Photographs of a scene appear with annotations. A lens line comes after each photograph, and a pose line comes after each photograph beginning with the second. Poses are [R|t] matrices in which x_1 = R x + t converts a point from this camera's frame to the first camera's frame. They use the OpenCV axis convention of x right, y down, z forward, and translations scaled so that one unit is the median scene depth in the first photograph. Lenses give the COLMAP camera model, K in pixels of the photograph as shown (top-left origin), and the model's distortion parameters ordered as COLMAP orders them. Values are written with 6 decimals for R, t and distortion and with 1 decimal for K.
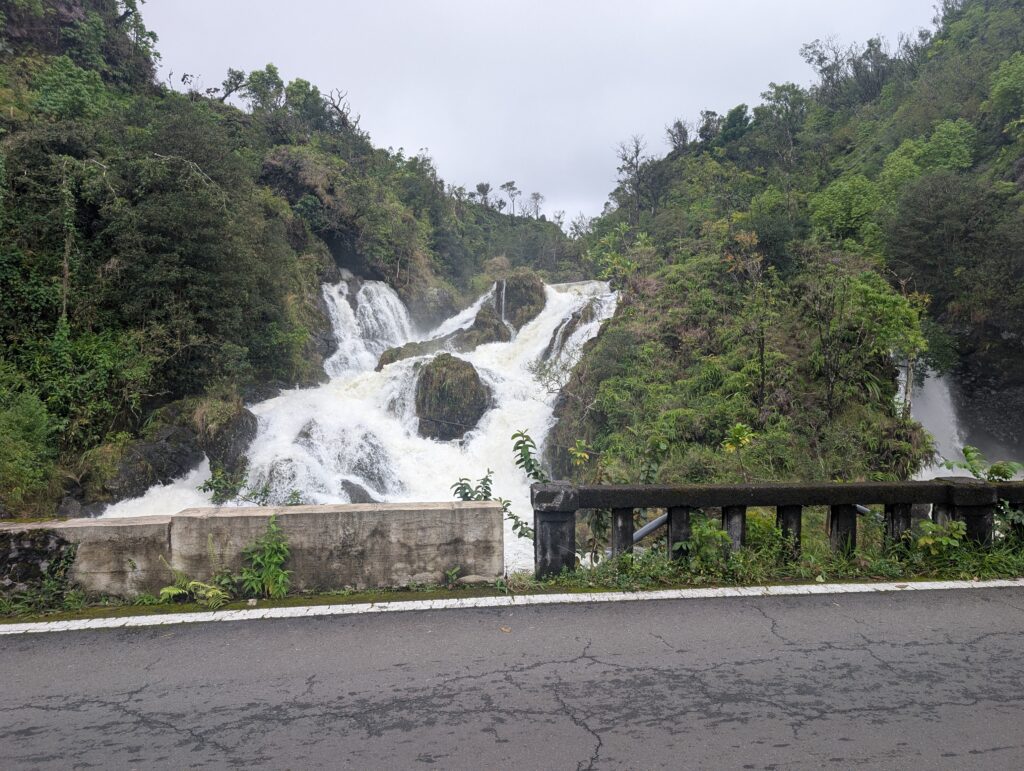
lens RADIAL K [[715.5, 0, 512.9], [0, 715.5, 385.4], [0, 0, 1]] dist [0.008719, 0.000996]
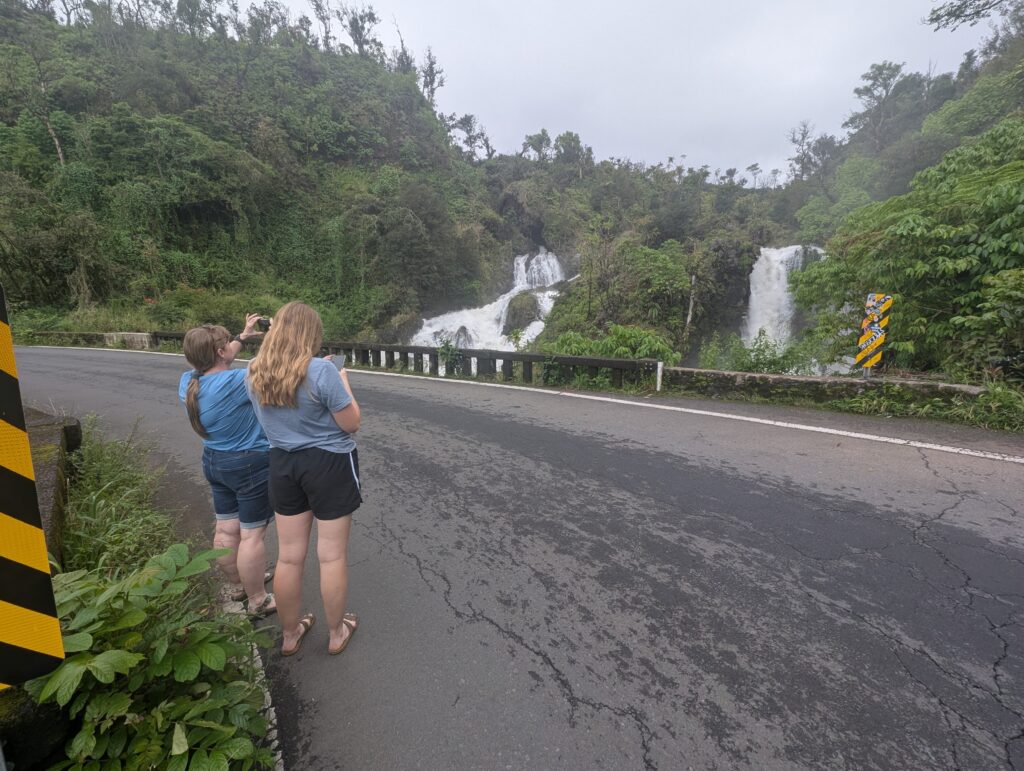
lens RADIAL K [[409.9, 0, 515.4], [0, 409.9, 380.8], [0, 0, 1]] dist [-0.001324, -0.000041]
pose [[0.848962, 0.100614, -0.518788, 0.326081], [-0.007353, 0.983862, 0.178779, -0.003841], [0.528403, -0.147962, 0.836001, -0.006327]]
